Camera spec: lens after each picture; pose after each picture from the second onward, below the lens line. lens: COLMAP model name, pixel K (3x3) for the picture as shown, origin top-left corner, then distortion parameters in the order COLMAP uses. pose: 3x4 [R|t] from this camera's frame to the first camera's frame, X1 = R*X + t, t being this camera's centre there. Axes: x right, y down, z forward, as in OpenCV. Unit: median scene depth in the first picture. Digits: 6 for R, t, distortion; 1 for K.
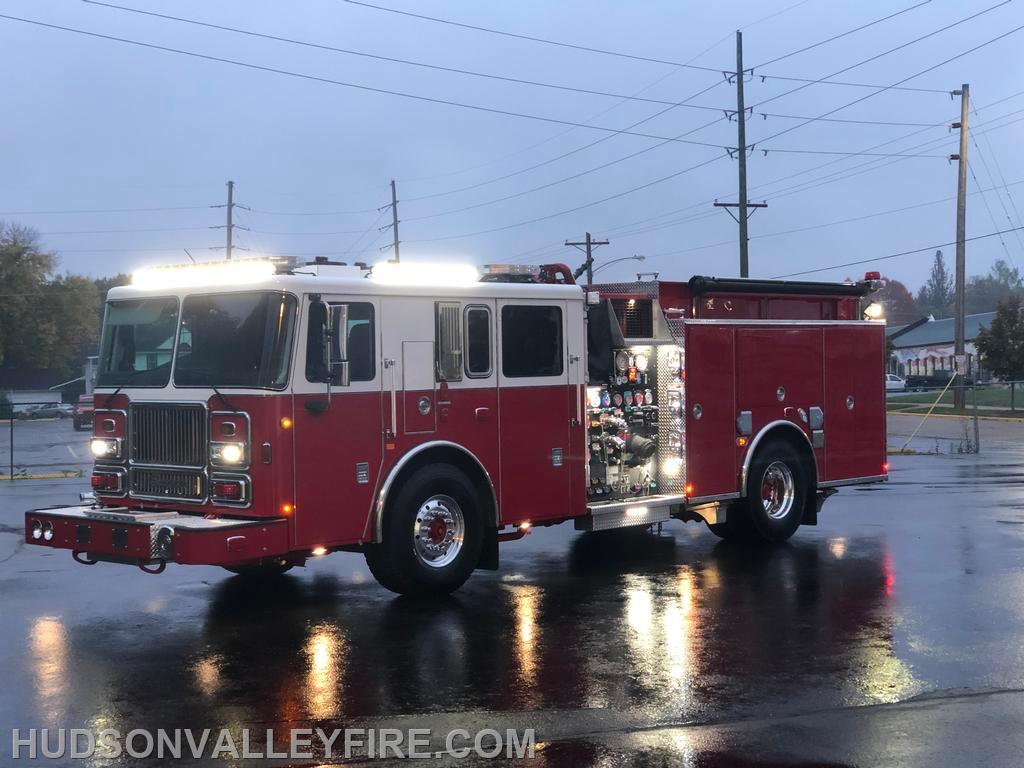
lens RADIAL K [[1614.2, 0, 512.0], [0, 1614.2, 384.0], [0, 0, 1]] dist [0.015299, 0.073001]
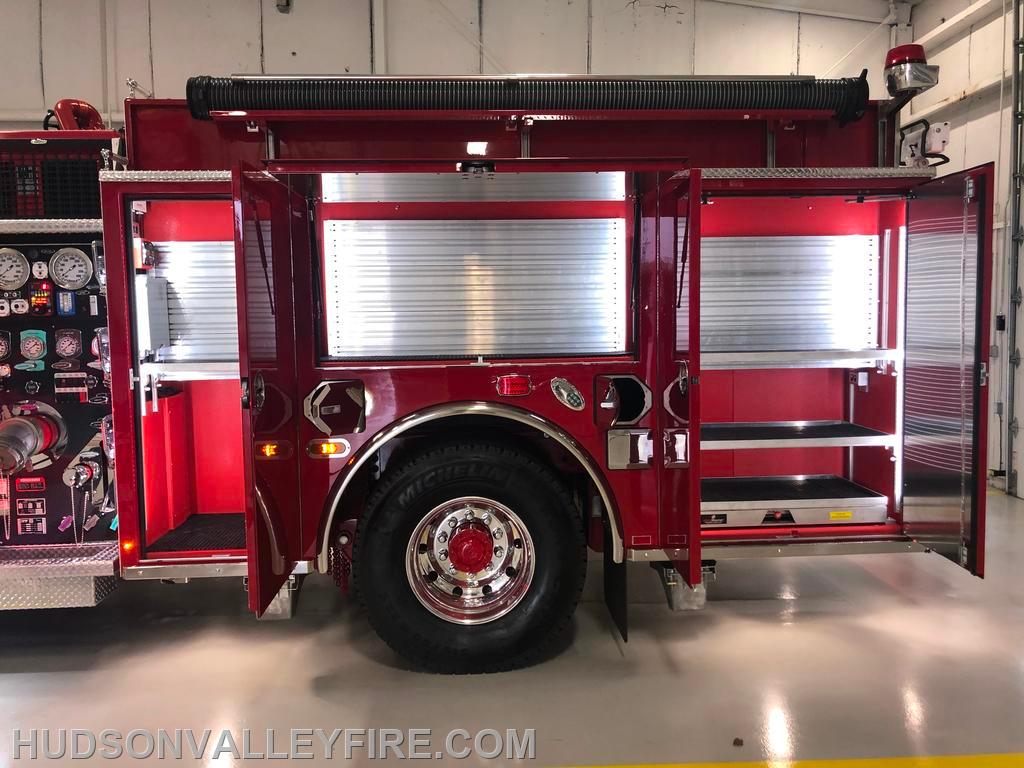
lens RADIAL K [[841.6, 0, 557.1], [0, 841.6, 382.6], [0, 0, 1]] dist [0.005945, 0.001171]
pose [[0.737214, 0.054995, -0.673417, 0.369180], [-0.010032, 0.997463, 0.070476, 0.000883], [0.675585, -0.045200, 0.735895, 0.938115]]
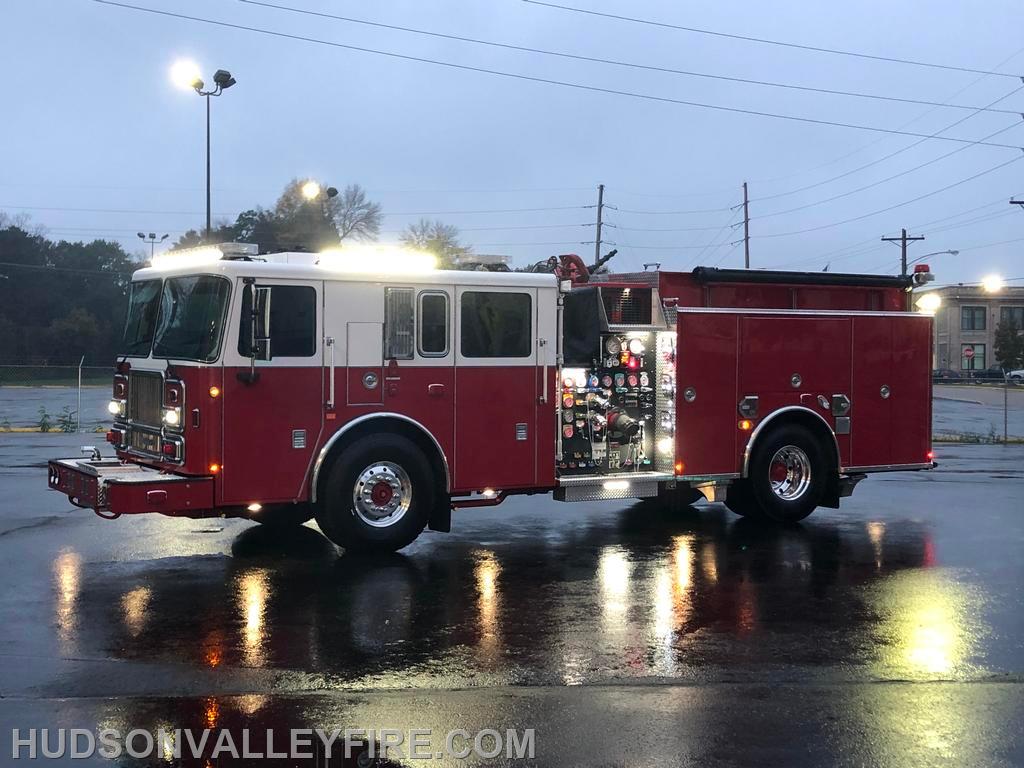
lens RADIAL K [[1395.2, 0, 510.6], [0, 1395.2, 357.7], [0, 0, 1]] dist [0.224330, -0.932609]
pose [[0.964788, 0.027274, -0.261610, 0.249997], [-0.027931, 0.999609, 0.001207, -0.005240], [0.261541, 0.006143, 0.965173, 0.084648]]
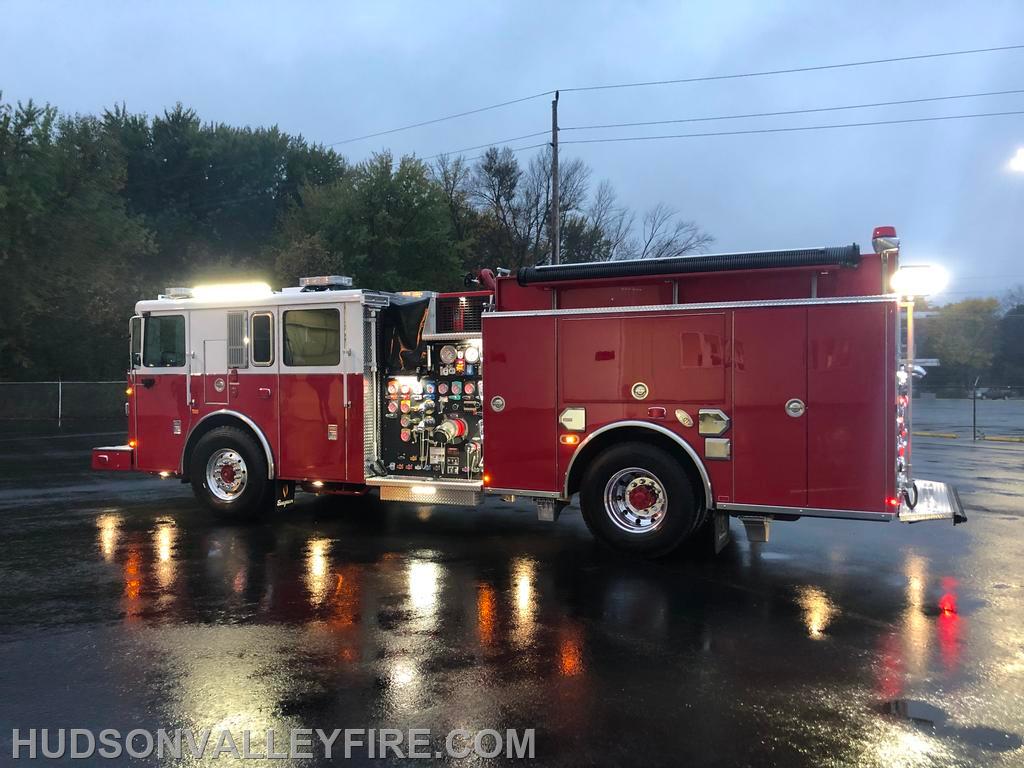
lens RADIAL K [[827.1, 0, 535.2], [0, 827.1, 384.0], [0, 0, 1]] dist [0.009704, 0.001017]
pose [[0.319994, 0.029139, -0.946971, 0.632679], [-0.015836, 0.999552, 0.025406, -0.008985], [0.947287, 0.006867, 0.320312, 0.889444]]
